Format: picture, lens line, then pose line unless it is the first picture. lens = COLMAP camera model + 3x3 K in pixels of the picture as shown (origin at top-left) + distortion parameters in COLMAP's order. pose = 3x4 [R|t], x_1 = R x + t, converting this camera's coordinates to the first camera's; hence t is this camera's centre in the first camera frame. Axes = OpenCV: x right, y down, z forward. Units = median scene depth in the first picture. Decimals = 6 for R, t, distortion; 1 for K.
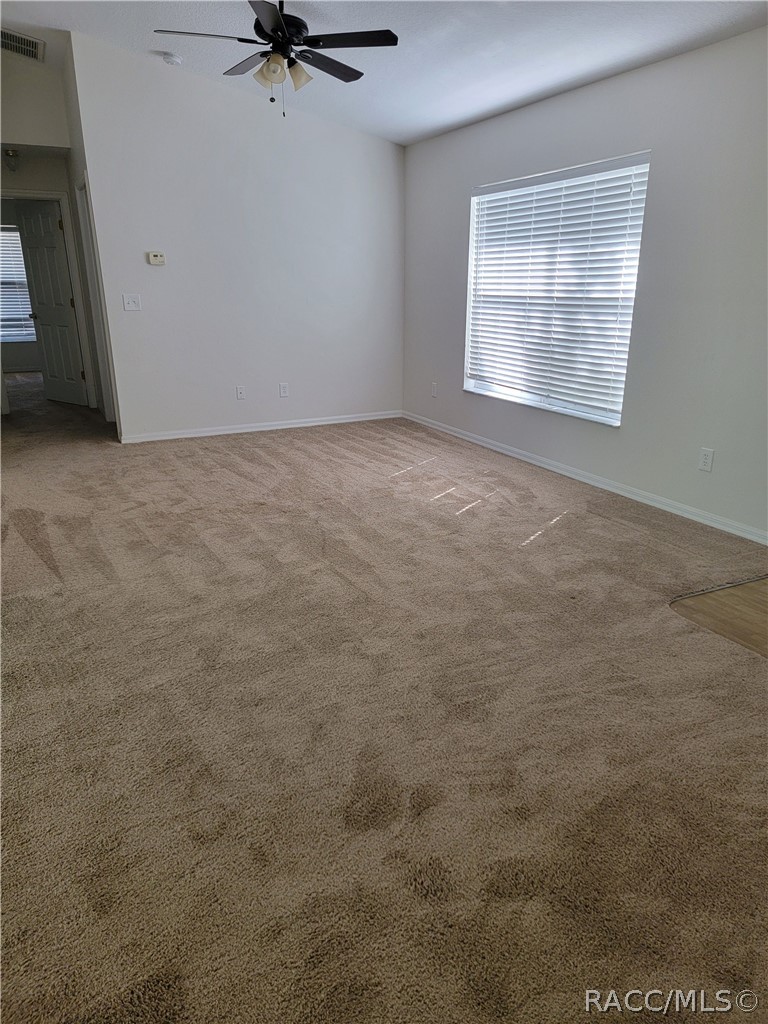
lens RADIAL K [[717.0, 0, 384.0], [0, 717.0, 512.0], [0, 0, 1]] dist [0.084836, -0.074530]
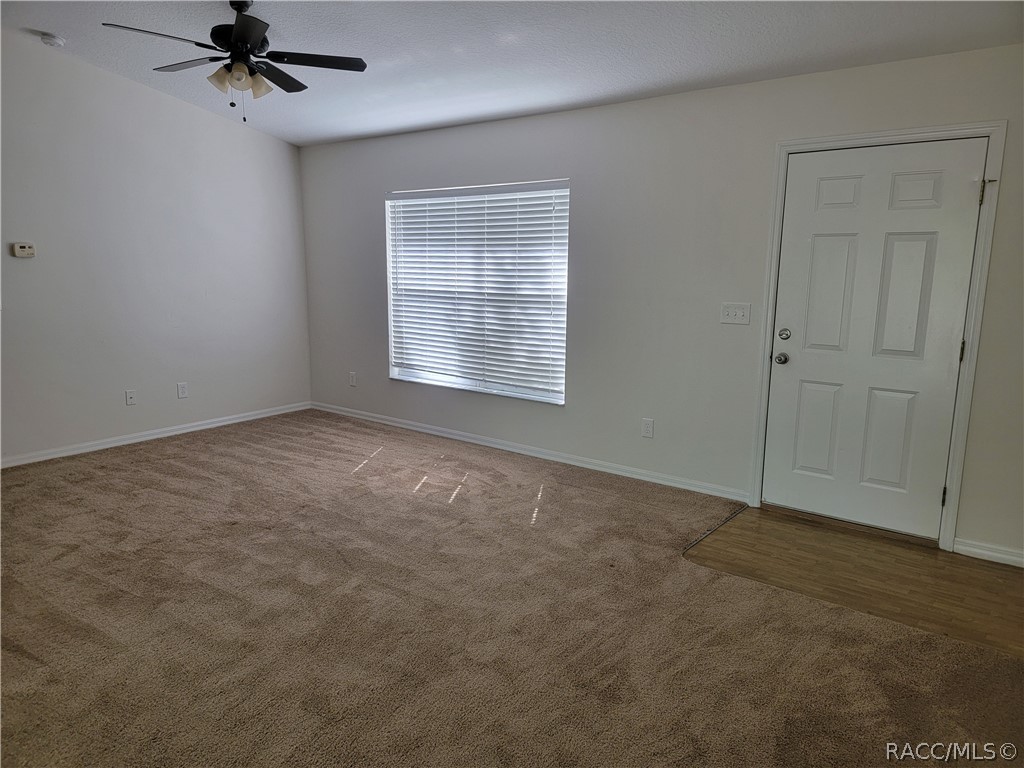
lens RADIAL K [[717.0, 0, 512.0], [0, 717.0, 384.0], [0, 0, 1]] dist [0.084836, -0.074530]
pose [[0.895355, -0.068229, 0.440096, -0.236736], [0.128018, 0.985918, -0.107597, -0.038829], [-0.426557, 0.152678, 0.891481, 0.027259]]
